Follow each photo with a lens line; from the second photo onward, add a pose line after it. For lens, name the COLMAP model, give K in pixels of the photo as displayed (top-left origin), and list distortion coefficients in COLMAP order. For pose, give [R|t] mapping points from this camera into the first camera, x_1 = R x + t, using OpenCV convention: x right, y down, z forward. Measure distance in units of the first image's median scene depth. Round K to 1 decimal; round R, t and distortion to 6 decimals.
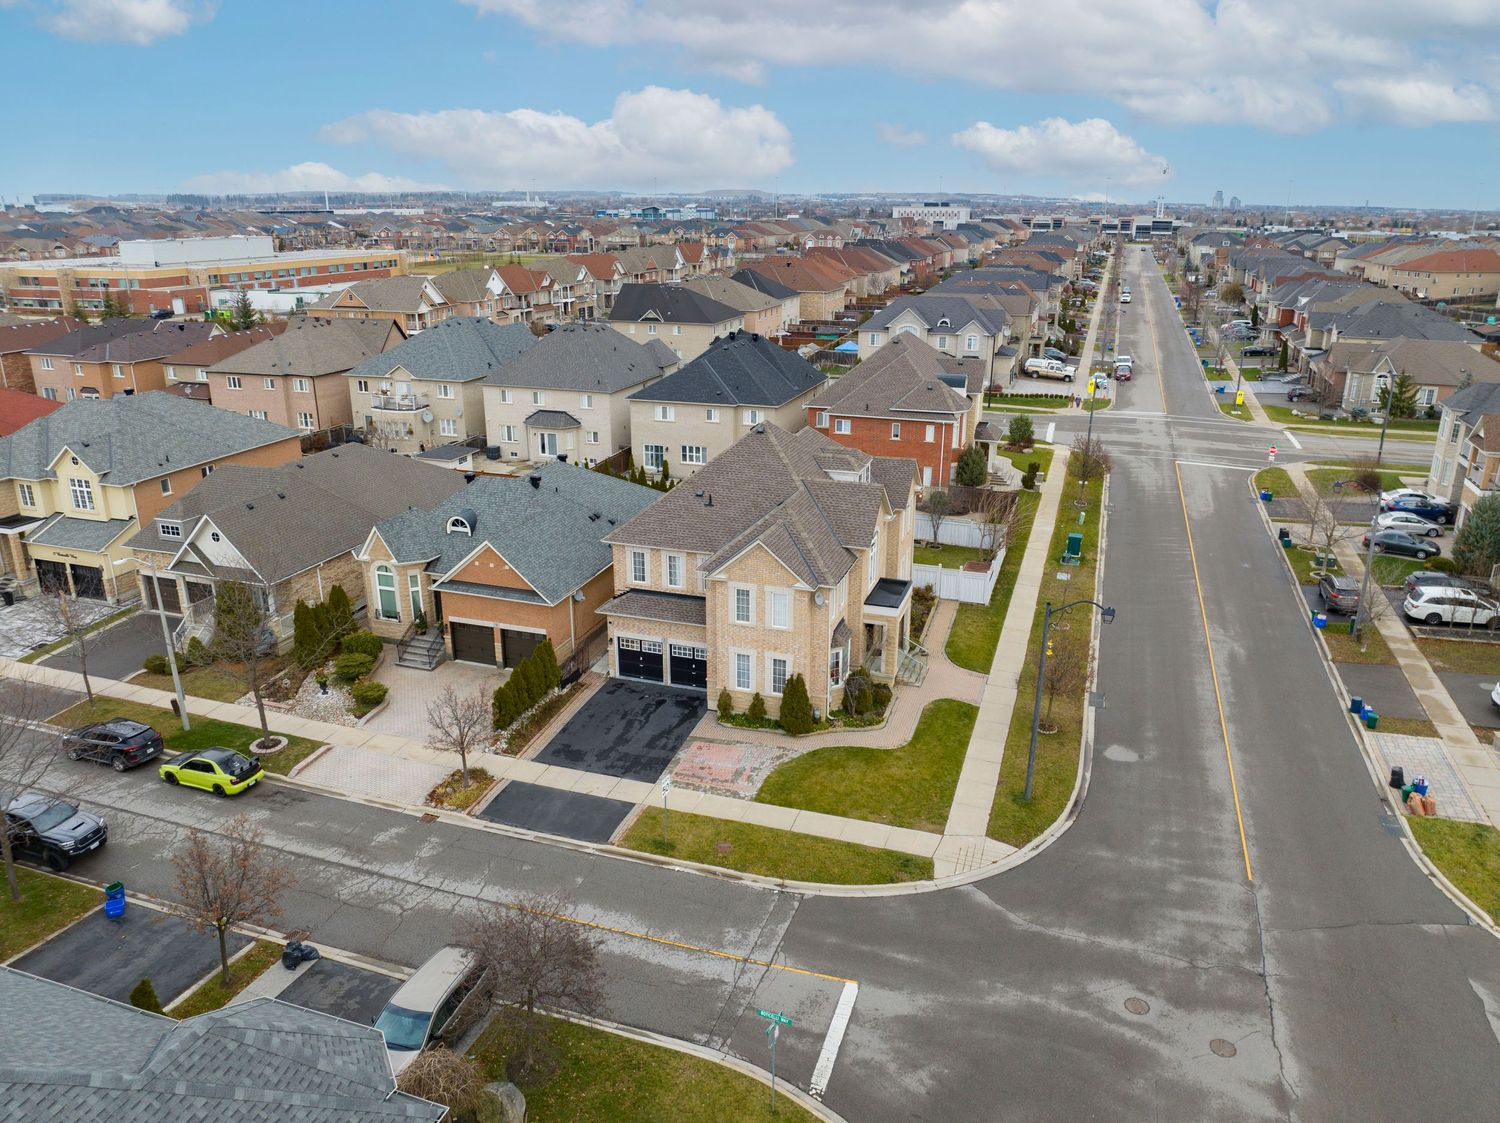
lens RADIAL K [[1058.1, 0, 746.3], [0, 1058.1, 557.8], [0, 0, 1]] dist [-0.042417, 0.007929]
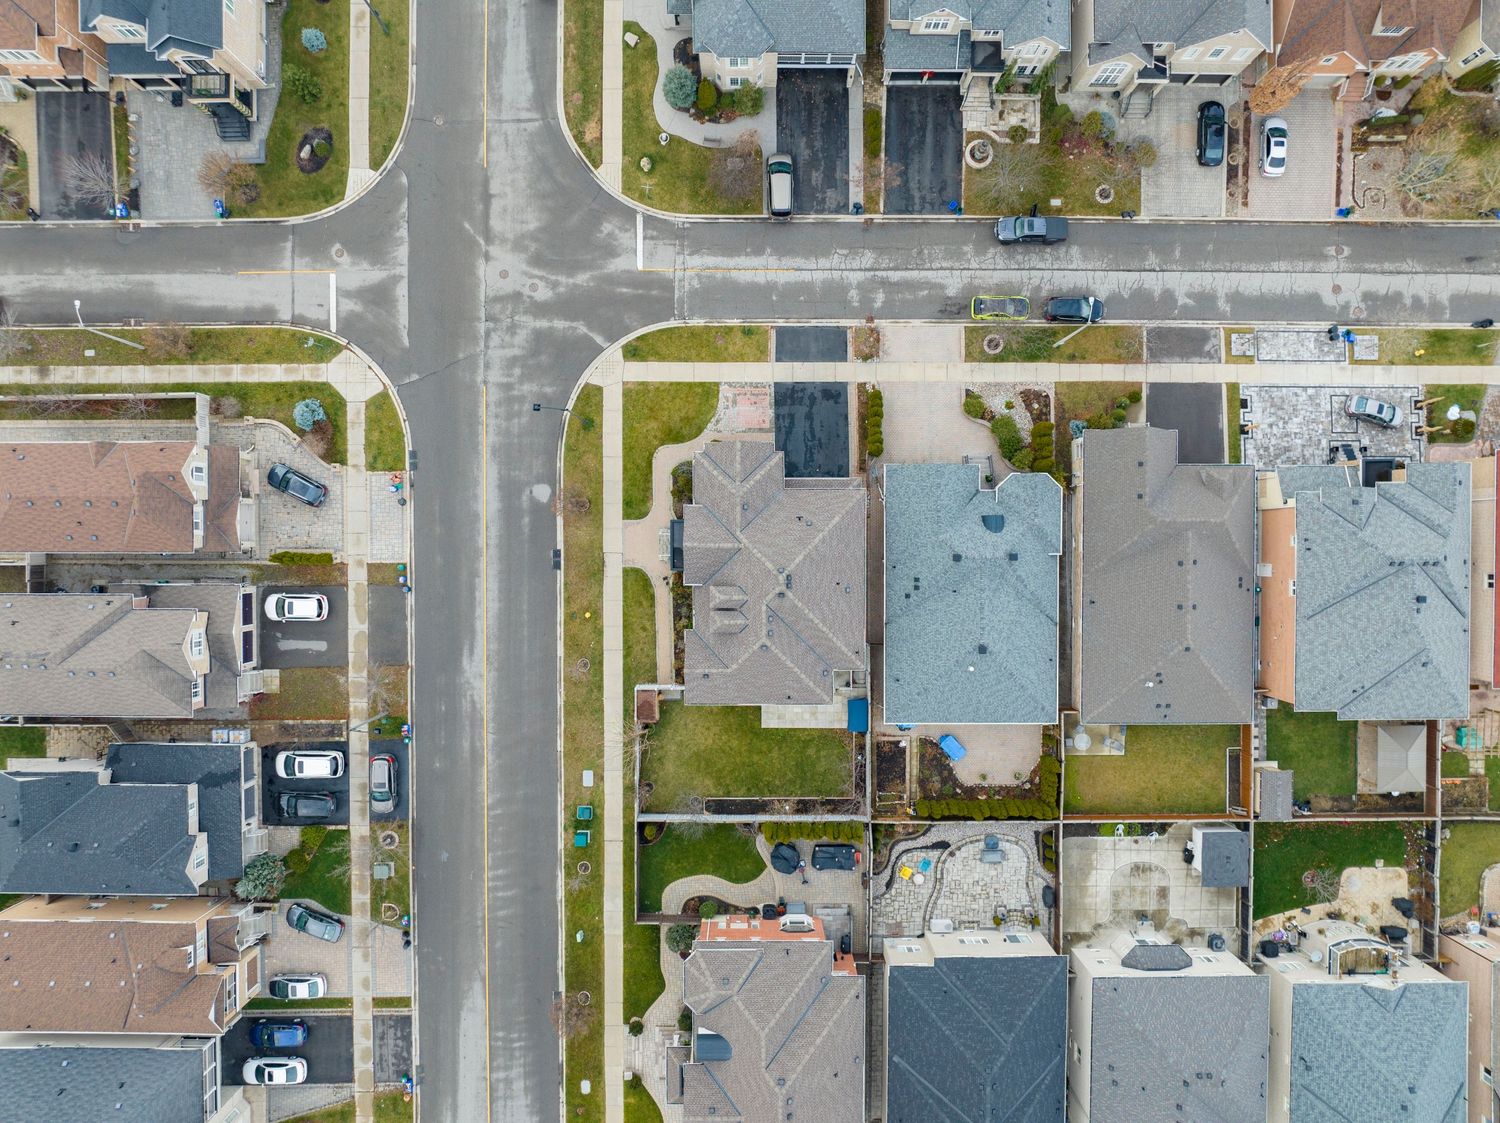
lens RADIAL K [[1058.1, 0, 746.3], [0, 1058.1, 557.8], [0, 0, 1]] dist [-0.042417, 0.007929]
pose [[-0.945968, 0.324175, 0.007376, 0.043535], [-0.101233, -0.316865, 0.943053, -1.496593], [0.308052, 0.891351, 0.332561, 0.567571]]
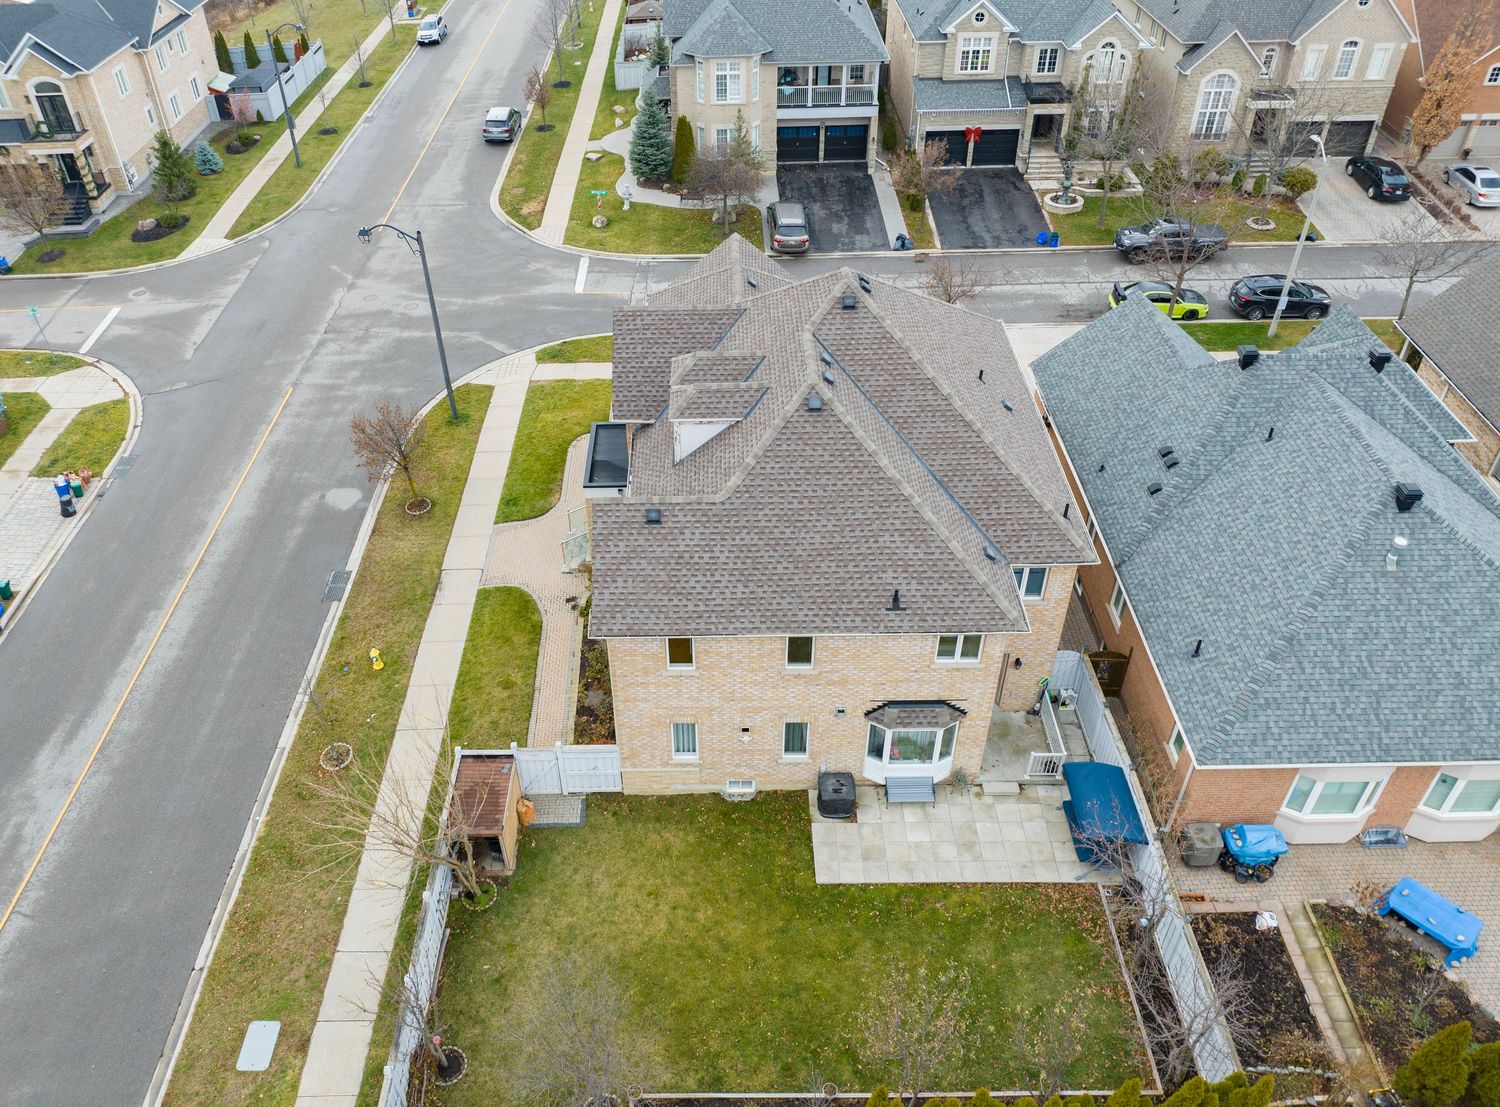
lens RADIAL K [[1136.2, 0, 673.2], [0, 1136.2, 562.1], [0, 0, 1]] dist [-0.046349, 0.007514]
pose [[-0.953456, 0.220840, -0.205309, 0.278713], [-0.057026, 0.536532, 0.841951, -0.583397], [0.296091, 0.814471, -0.498966, 1.516350]]
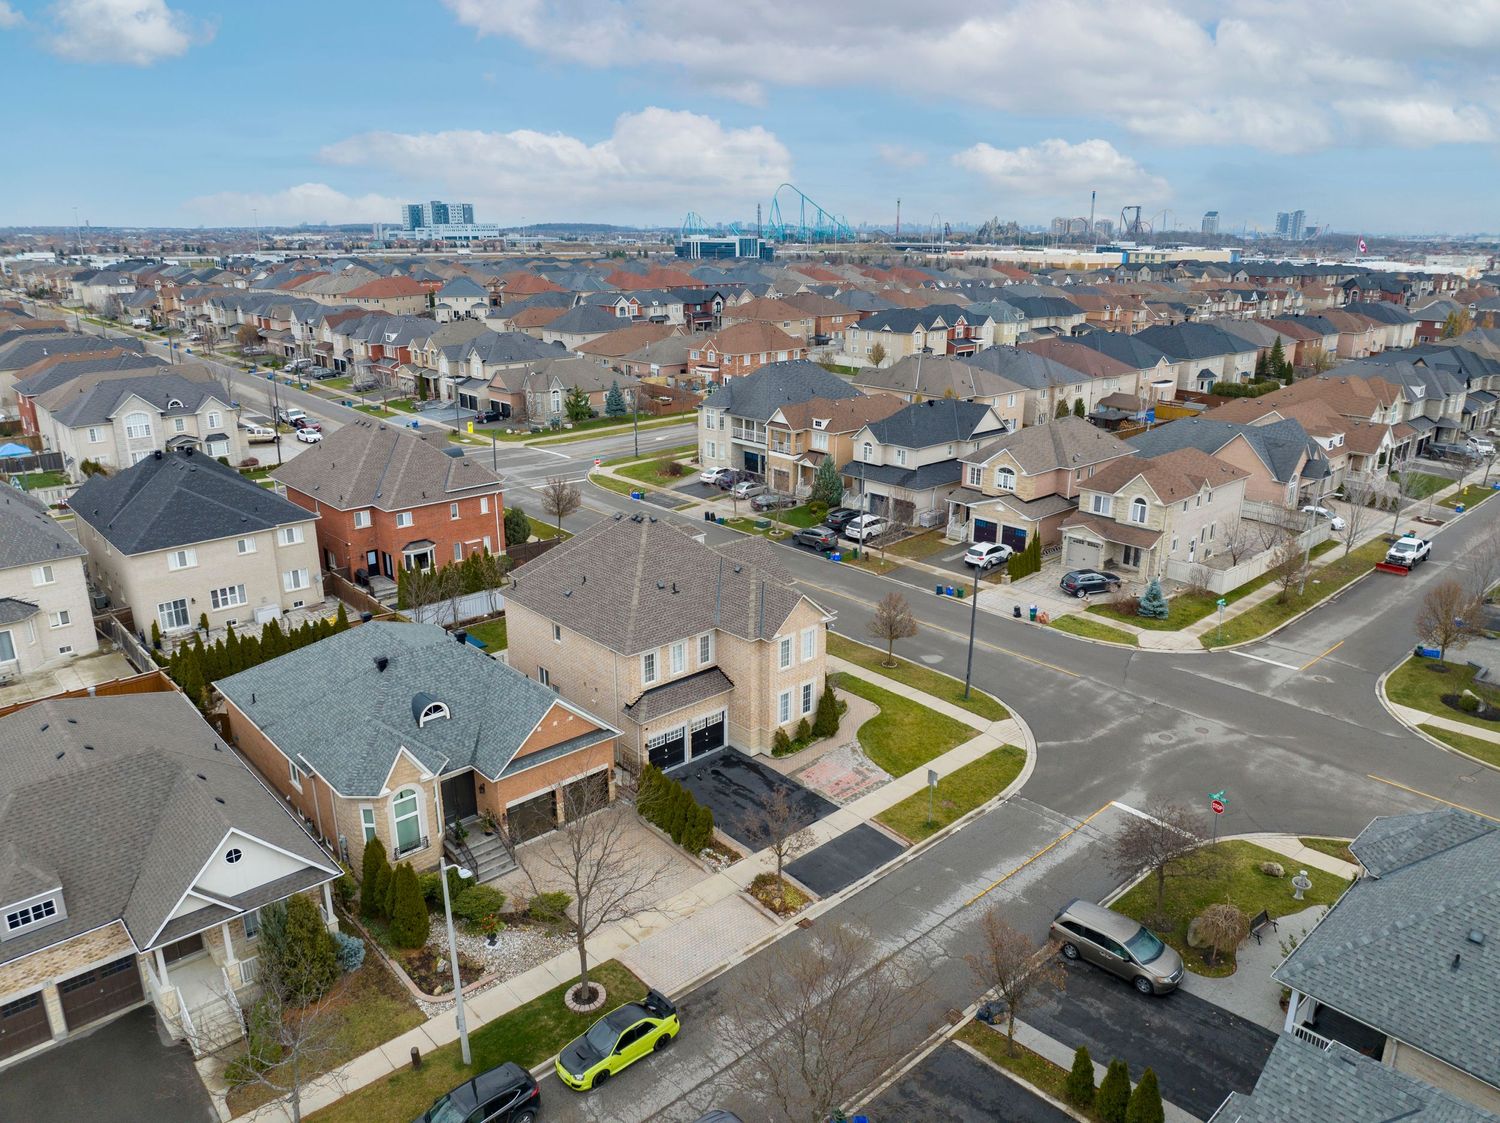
lens RADIAL K [[1058.1, 0, 746.3], [0, 1058.1, 557.8], [0, 0, 1]] dist [-0.042417, 0.007929]
pose [[0.480863, -0.263958, 0.836120, -0.954321], [0.277843, 0.950337, 0.140224, -0.228081], [-0.831609, 0.164882, 0.530321, 0.363046]]
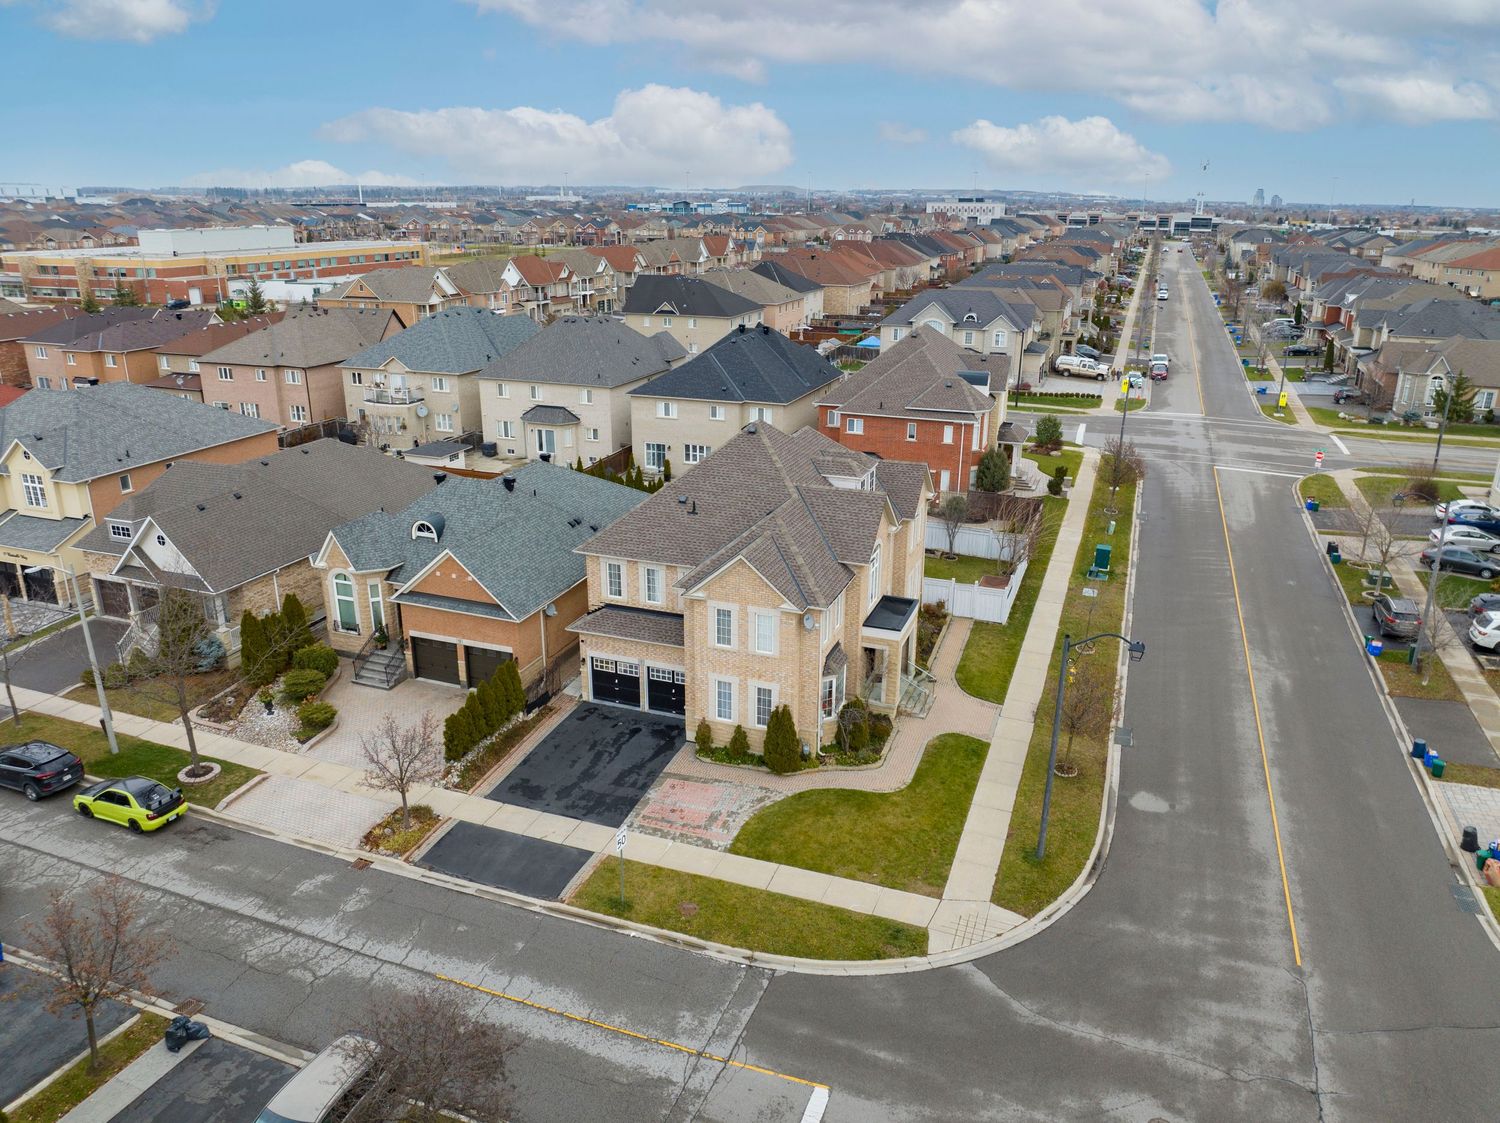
lens RADIAL K [[1058.1, 0, 746.3], [0, 1058.1, 557.8], [0, 0, 1]] dist [-0.042417, 0.007929]
pose [[0.999509, 0.013537, -0.028271, 0.038289], [-0.013440, 0.999903, 0.003636, -0.016194], [0.028317, -0.003254, 0.999594, 0.104949]]
